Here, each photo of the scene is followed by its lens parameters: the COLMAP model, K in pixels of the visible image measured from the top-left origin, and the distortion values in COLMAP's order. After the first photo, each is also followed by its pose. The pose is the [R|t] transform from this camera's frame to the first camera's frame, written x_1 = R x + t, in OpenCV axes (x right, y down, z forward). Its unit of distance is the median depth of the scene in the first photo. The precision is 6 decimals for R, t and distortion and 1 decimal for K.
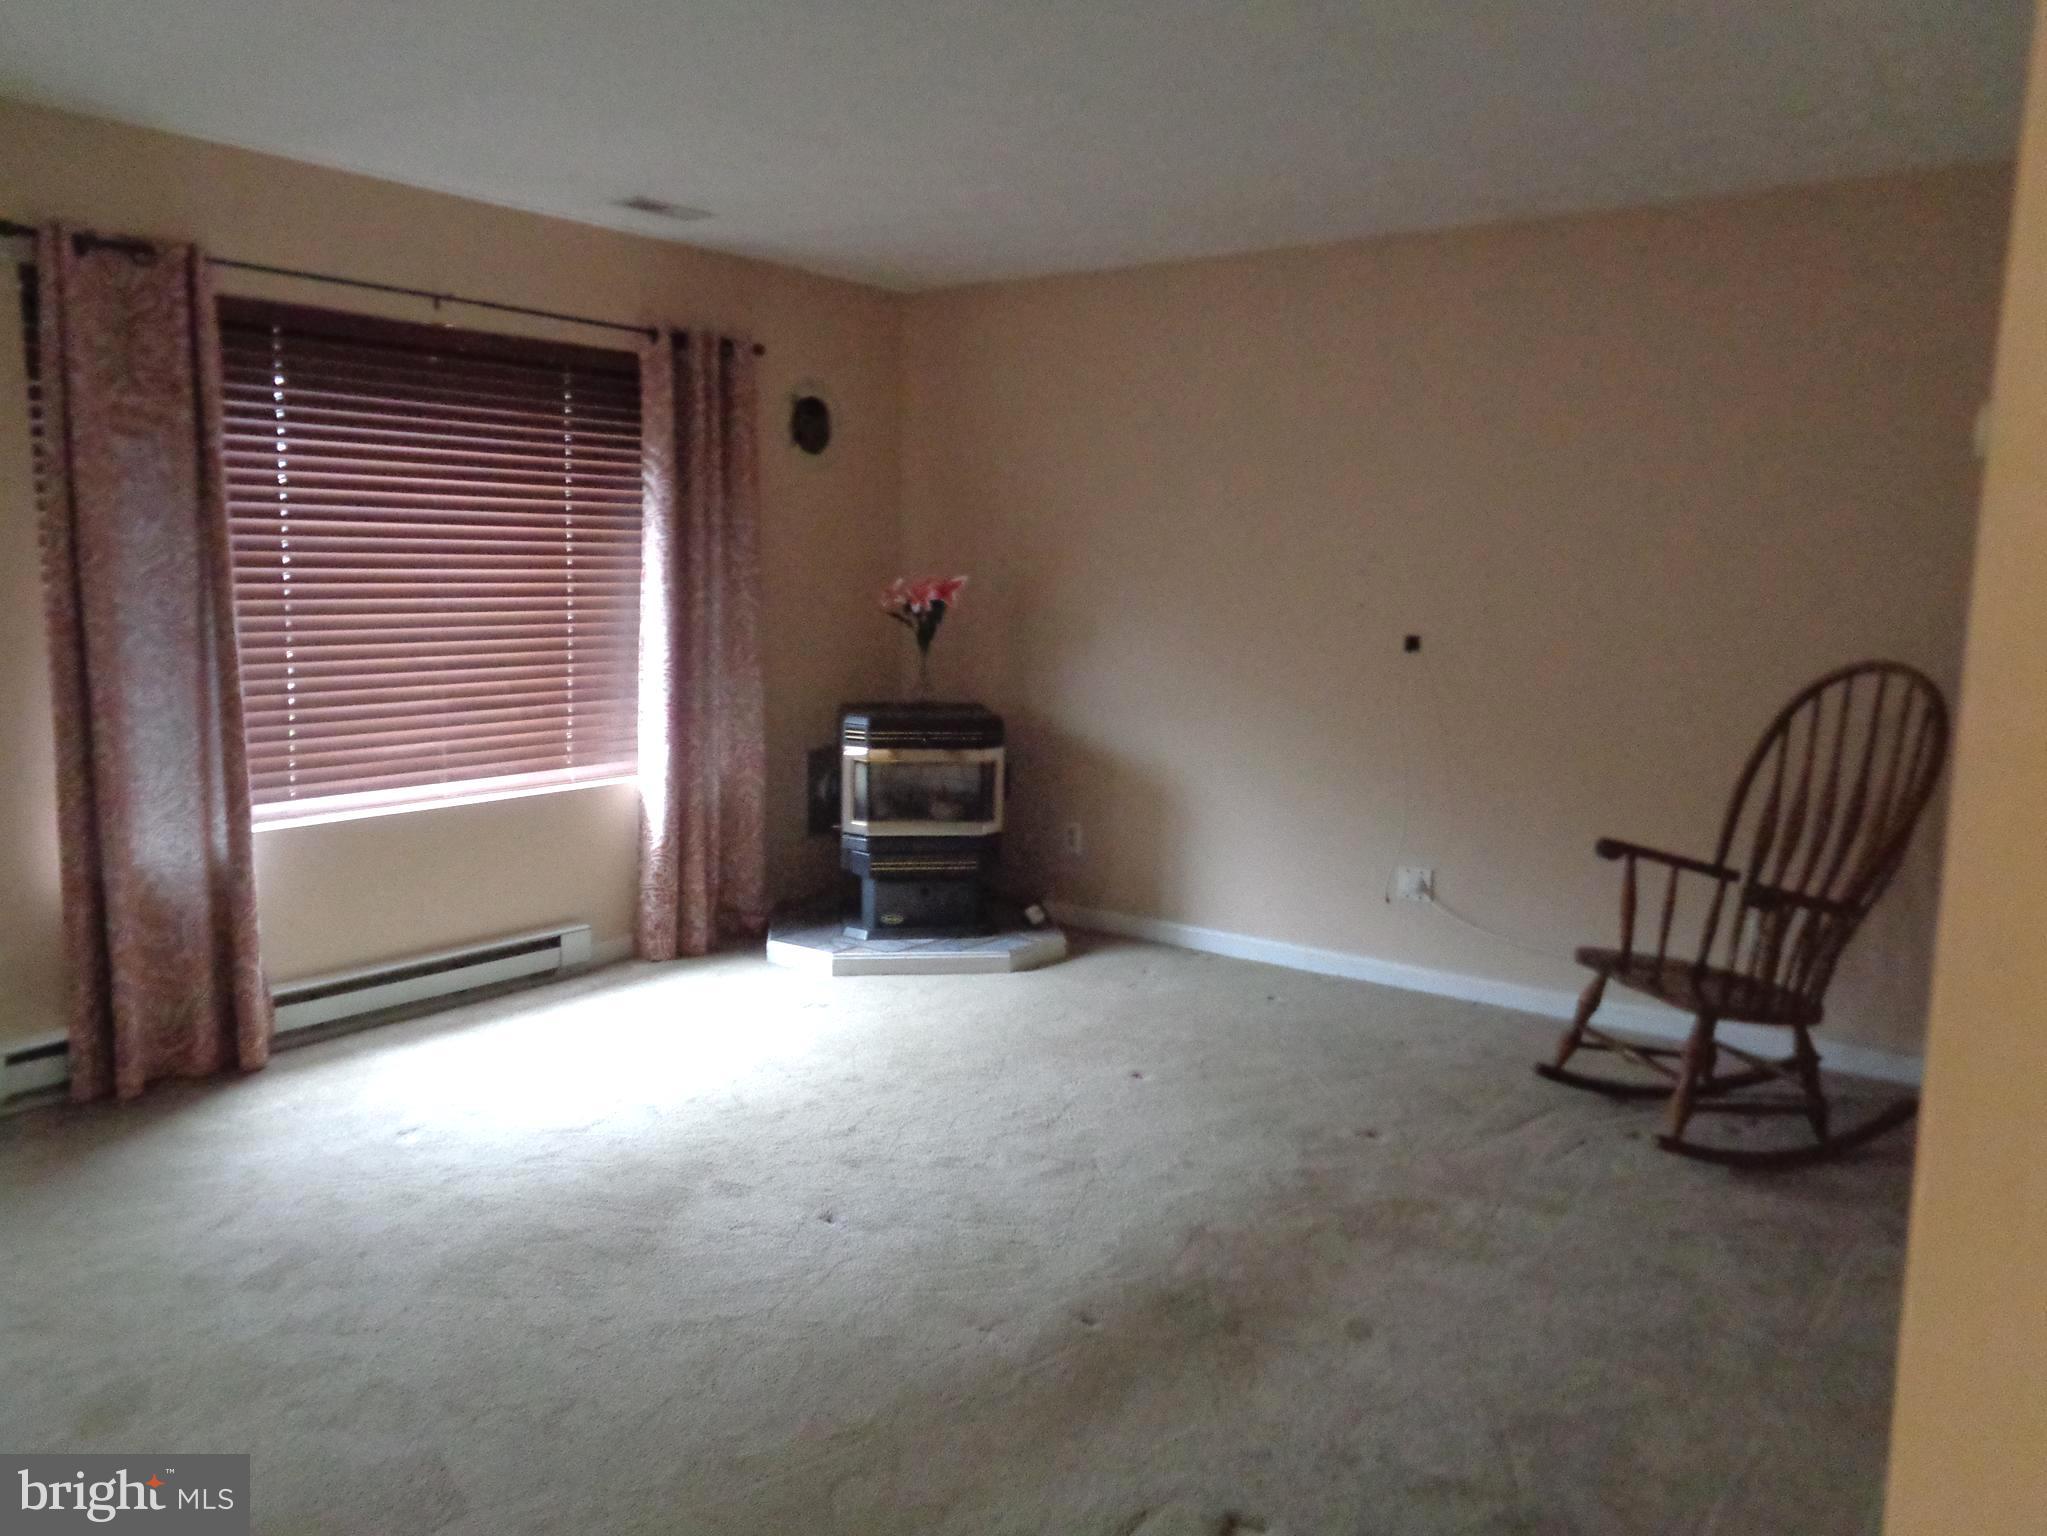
lens RADIAL K [[1540.1, 0, 1028.5], [0, 1540.1, 772.9], [0, 0, 1]] dist [-0.001496, -0.003066]
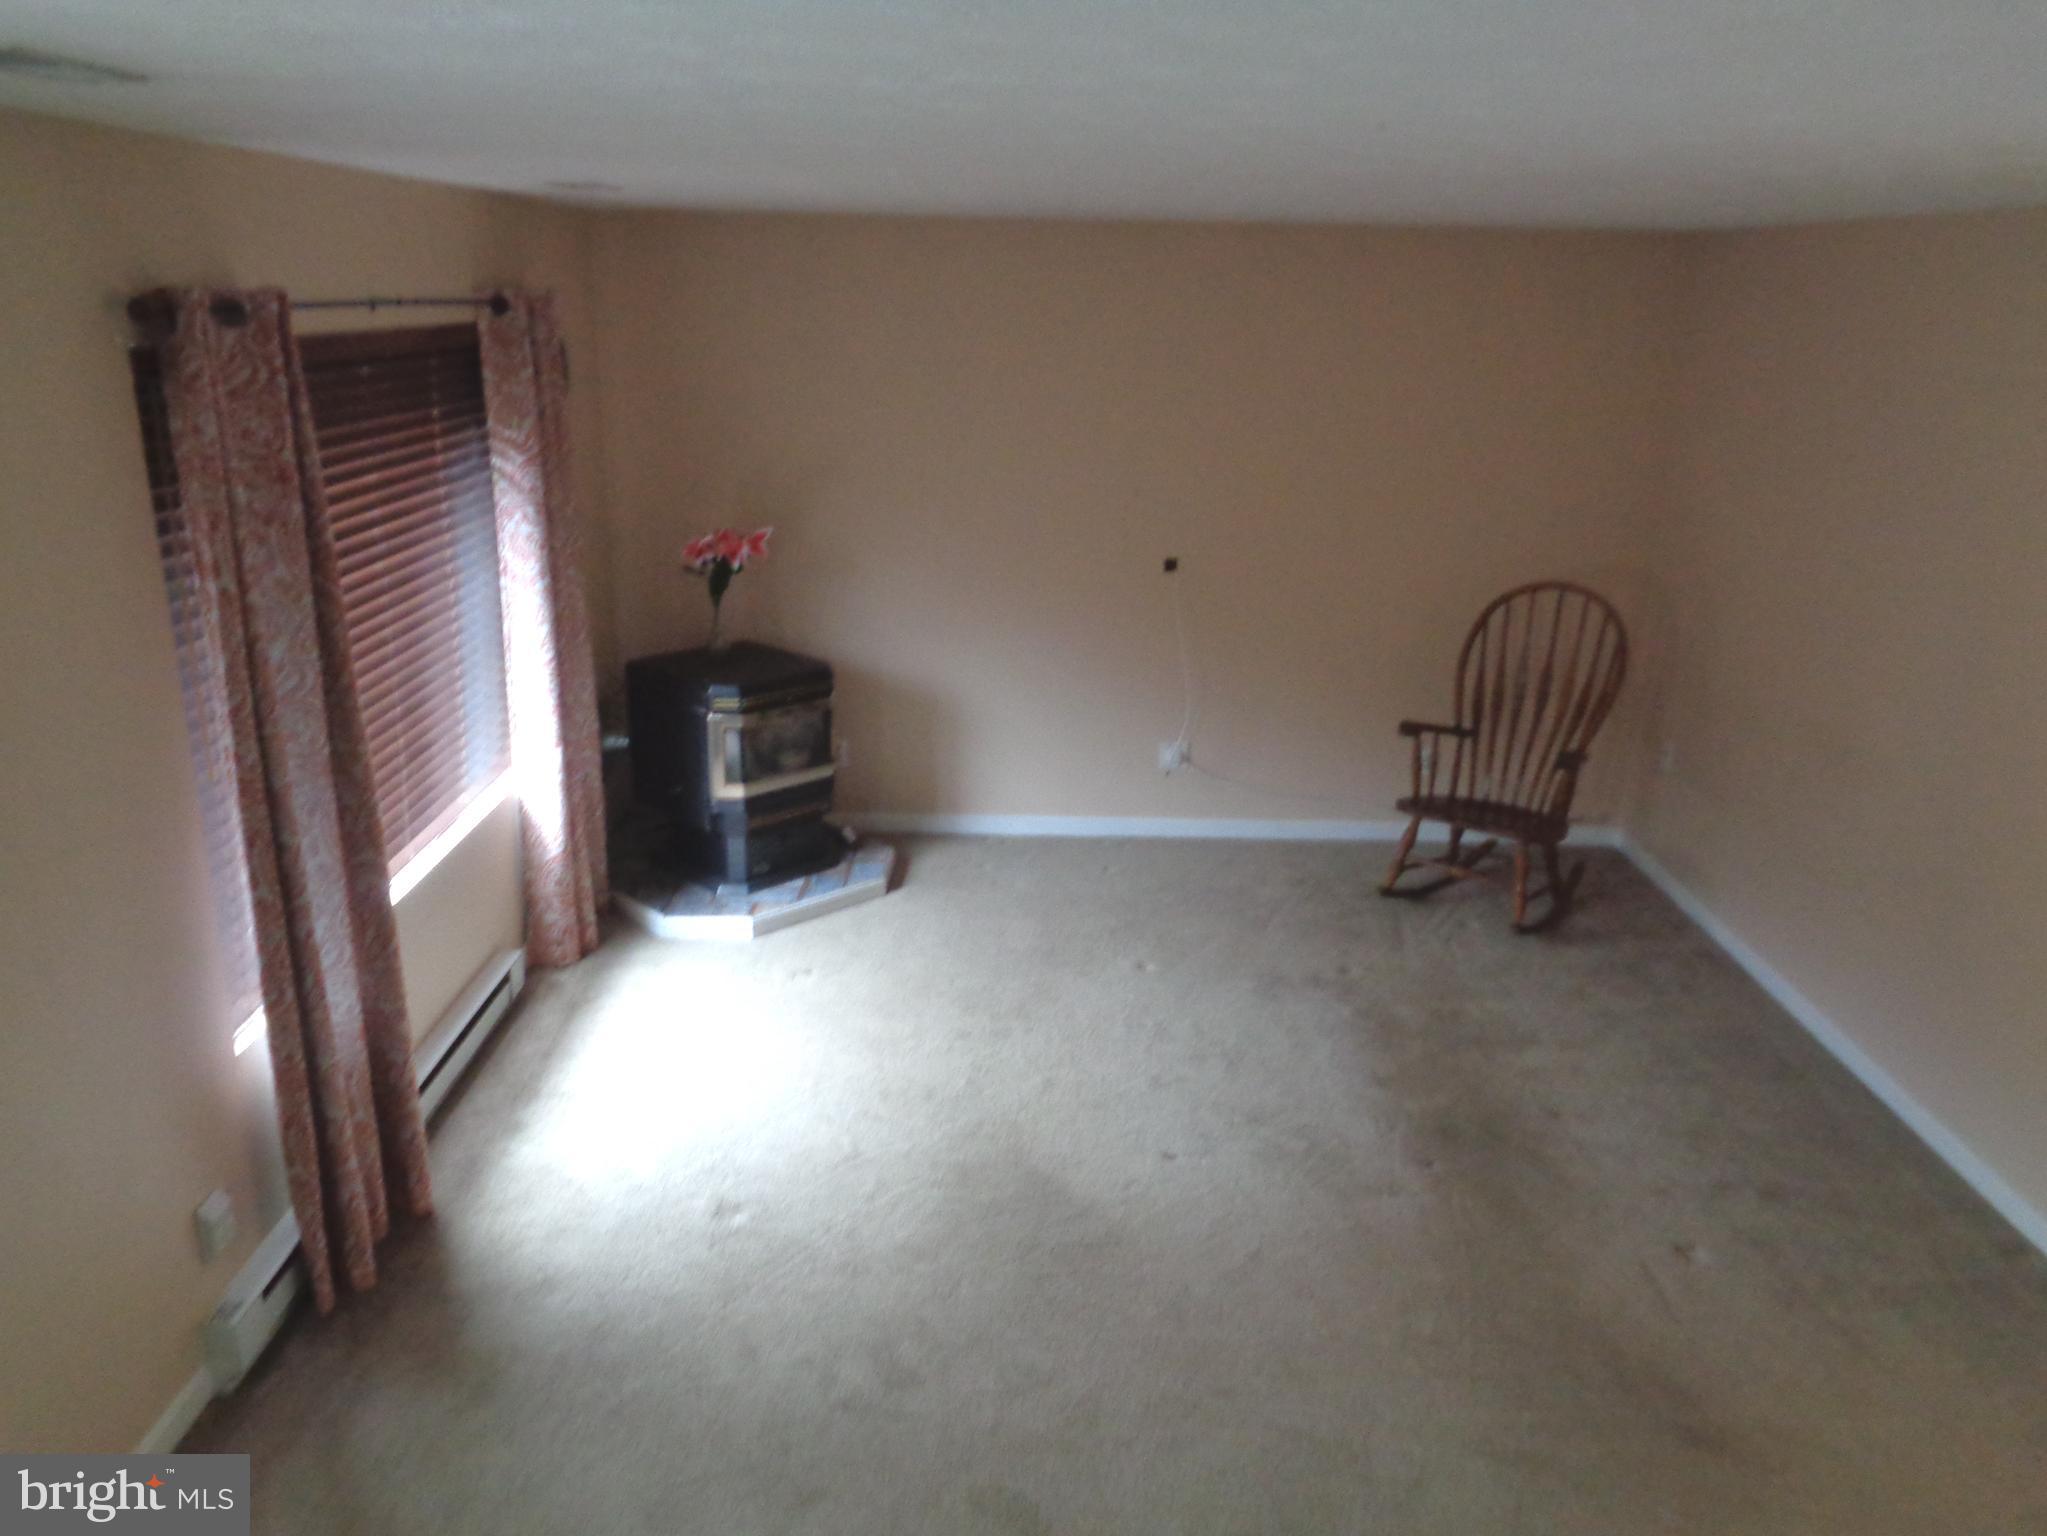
lens RADIAL K [[1561.9, 0, 1023.5], [0, 1561.9, 768.0], [0, 0, 1]] dist [0.032572, -0.004078]
pose [[0.795791, -0.182363, 0.577461, -0.677321], [0.076535, 0.976221, 0.202820, -0.214800], [-0.600716, -0.117206, 0.790824, 0.077323]]
